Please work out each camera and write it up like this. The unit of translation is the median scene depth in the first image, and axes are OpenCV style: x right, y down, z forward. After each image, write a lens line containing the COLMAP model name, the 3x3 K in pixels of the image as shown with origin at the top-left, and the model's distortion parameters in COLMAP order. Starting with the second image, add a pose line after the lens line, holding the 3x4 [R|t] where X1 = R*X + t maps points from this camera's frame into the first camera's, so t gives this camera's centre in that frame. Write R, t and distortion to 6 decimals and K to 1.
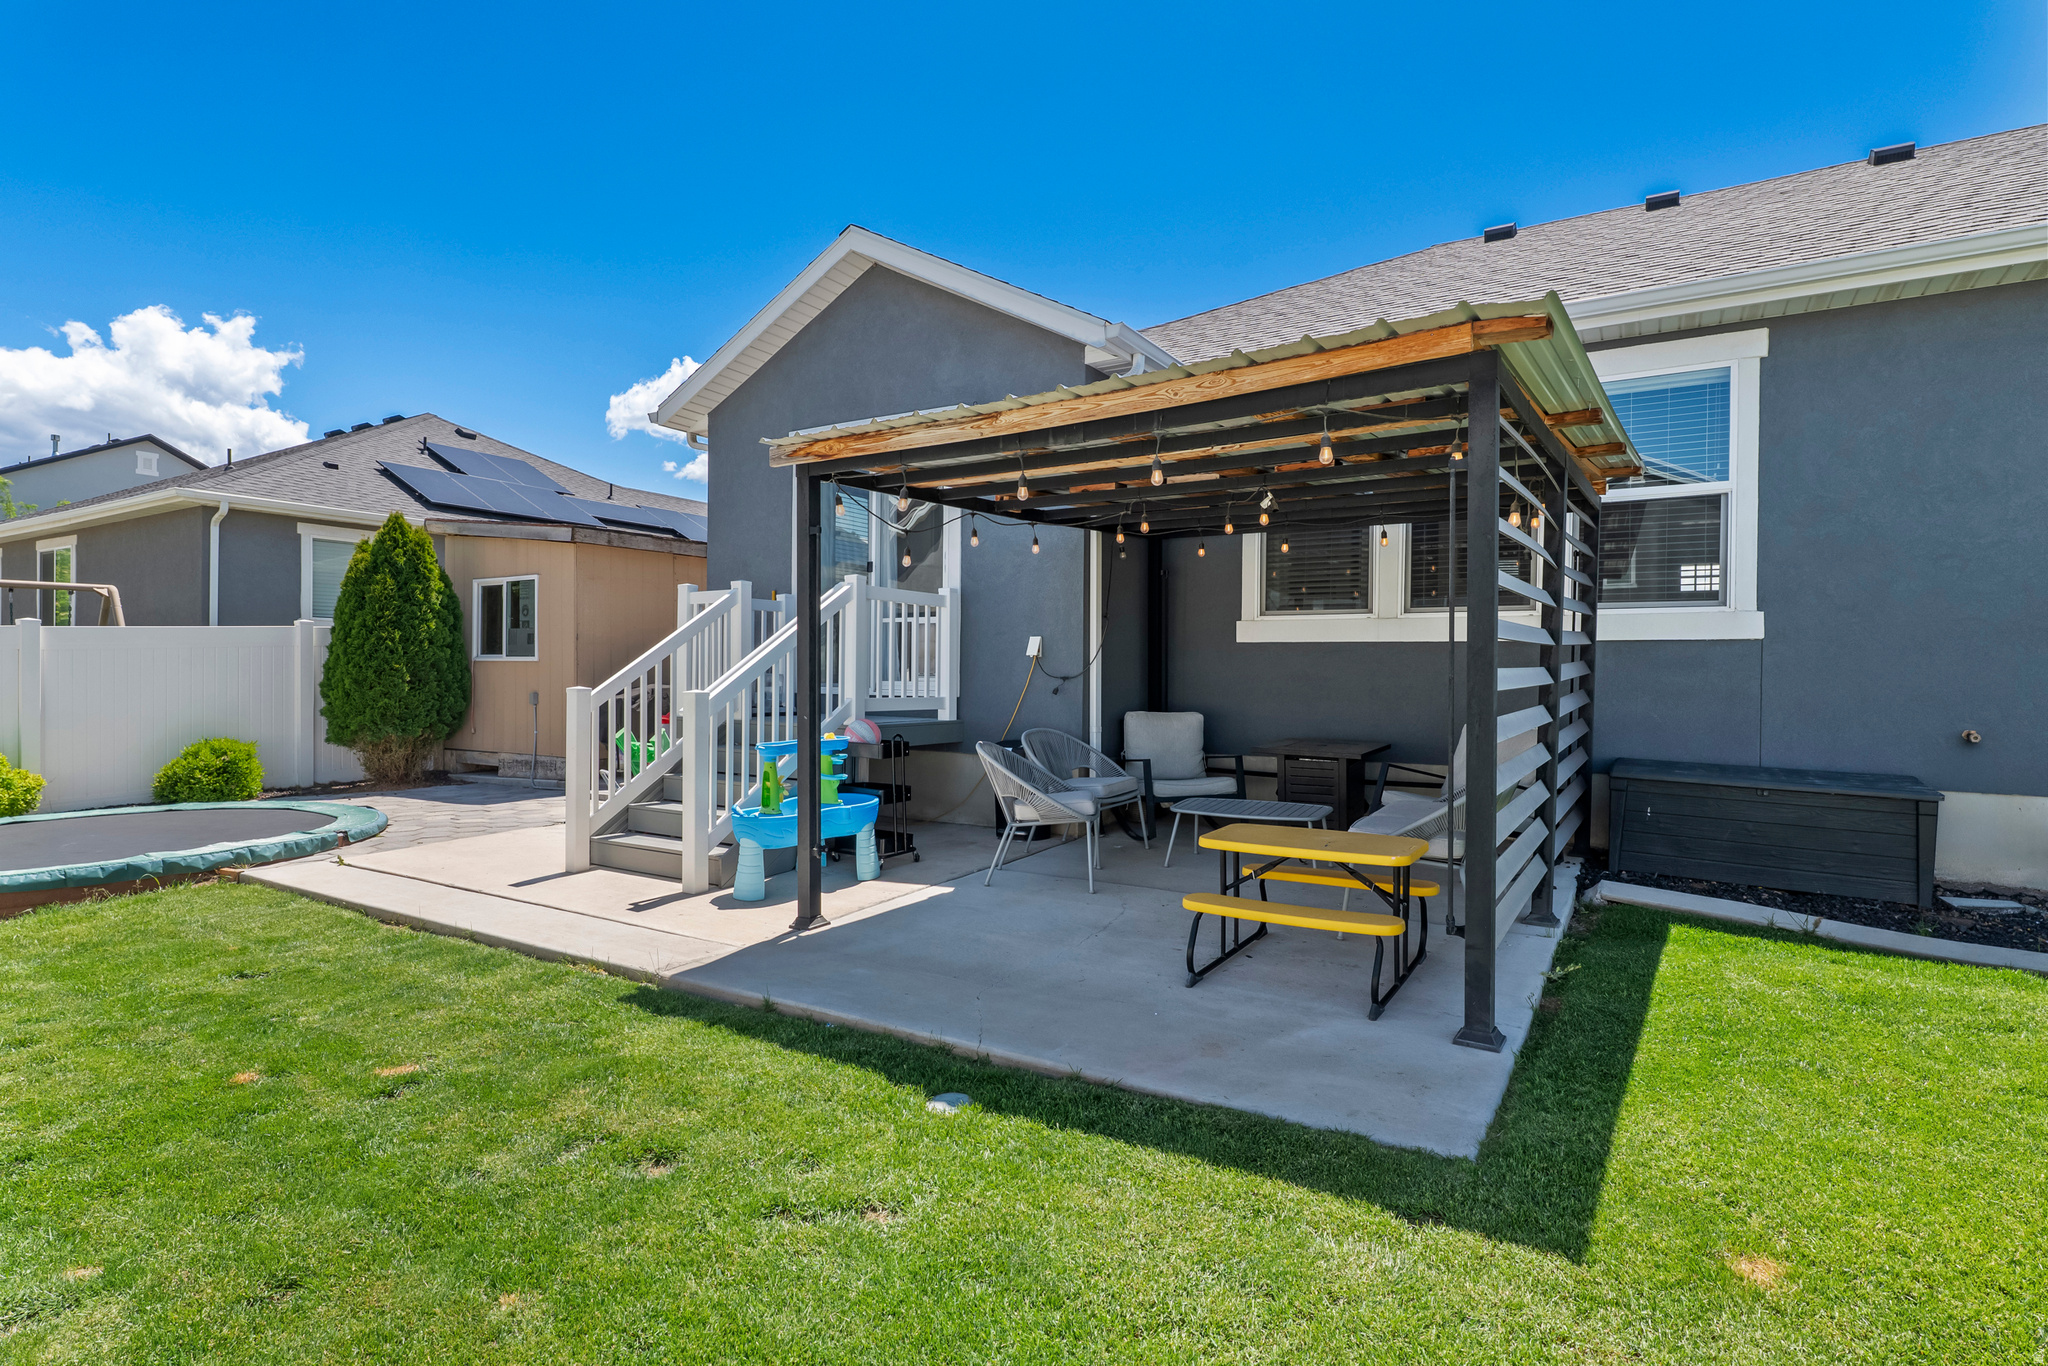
lens RADIAL K [[1062.3, 0, 1024.9], [0, 1062.3, 671.9], [0, 0, 1]] dist [0.000727, -0.001017]
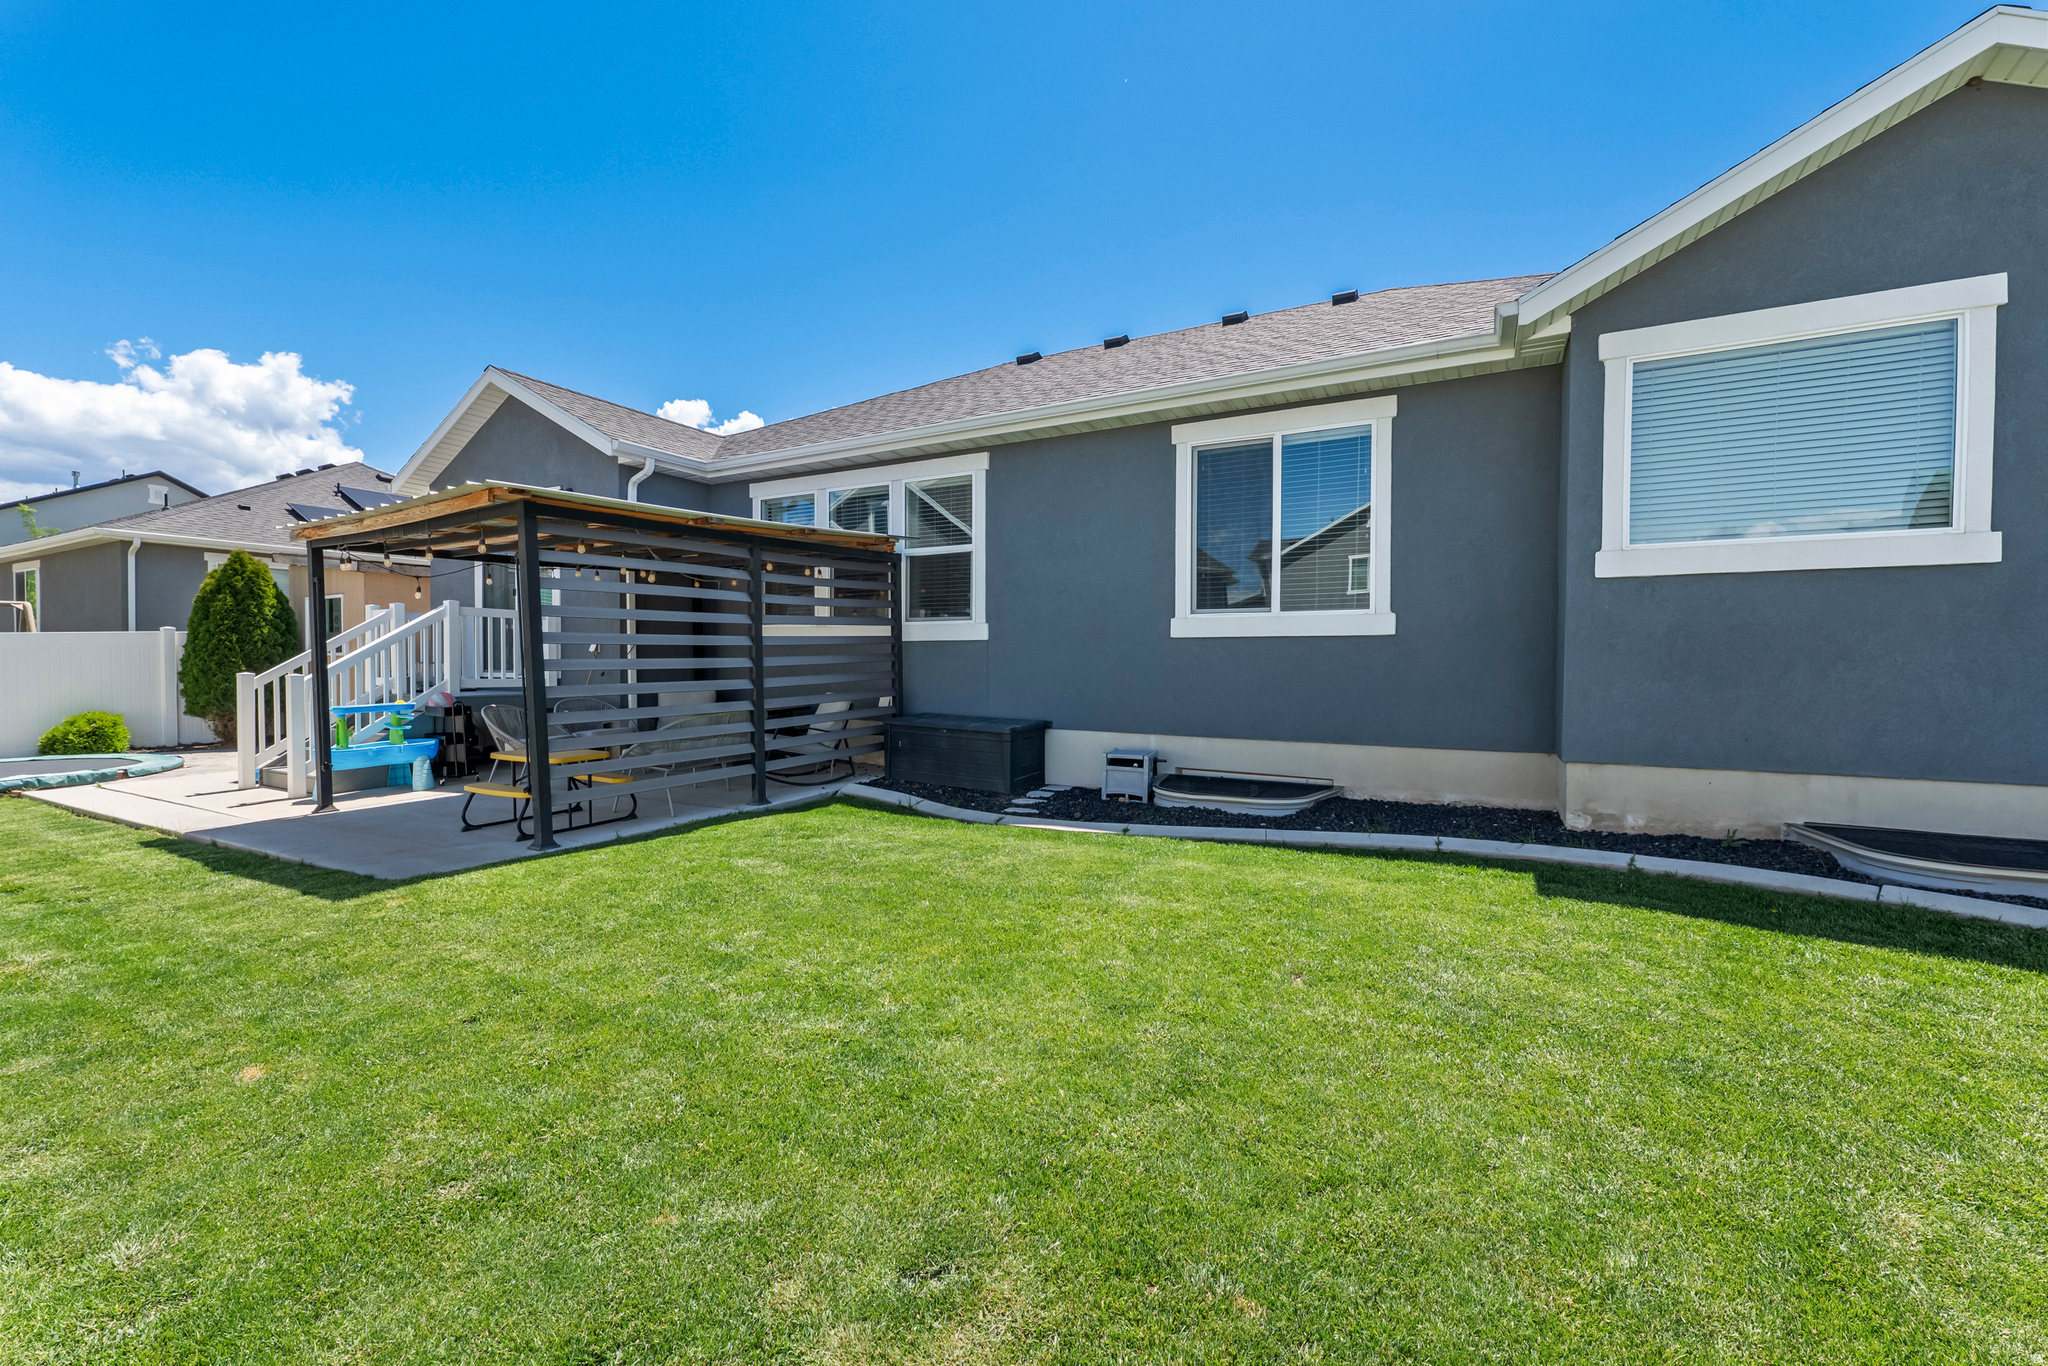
lens RADIAL K [[876.4, 0, 1024.0], [0, 876.4, 683.0], [0, 0, 1]] dist [0.001191, 0.000661]
pose [[0.998796, -0.005844, 0.048710, 0.392287], [0.004644, 0.999684, 0.024710, 0.001453], [-0.048839, -0.024454, 0.998507, -0.209893]]
